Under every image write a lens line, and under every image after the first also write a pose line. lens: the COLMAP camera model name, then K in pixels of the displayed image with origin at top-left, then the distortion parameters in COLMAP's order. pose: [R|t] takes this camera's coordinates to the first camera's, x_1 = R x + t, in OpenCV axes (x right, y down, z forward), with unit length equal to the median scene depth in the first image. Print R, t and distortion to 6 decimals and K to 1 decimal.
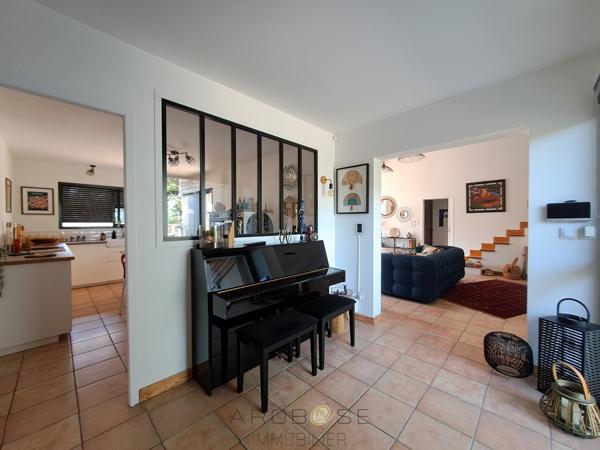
lens RADIAL K [[239.8, 0, 302.2], [0, 239.8, 226.3], [0, 0, 1]] dist [-0.001319, -0.000232]
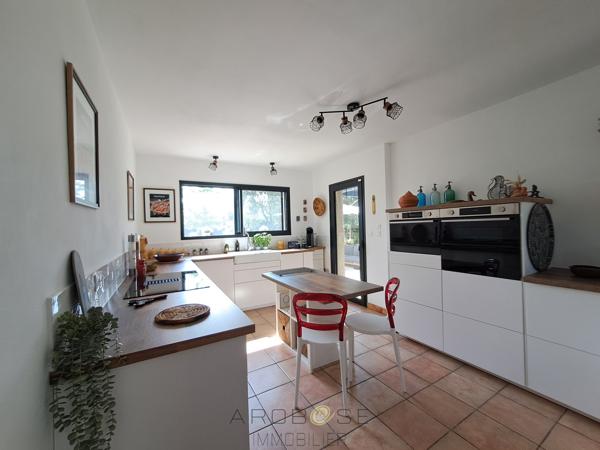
lens RADIAL K [[239.8, 0, 298.5], [0, 239.8, 225.3], [0, 0, 1]] dist [-0.001319, -0.000232]
pose [[0.959576, -0.026138, -0.280232, -0.451057], [0.022780, 0.999624, -0.015234, -0.017532], [0.280525, 0.008235, 0.959811, 0.374113]]
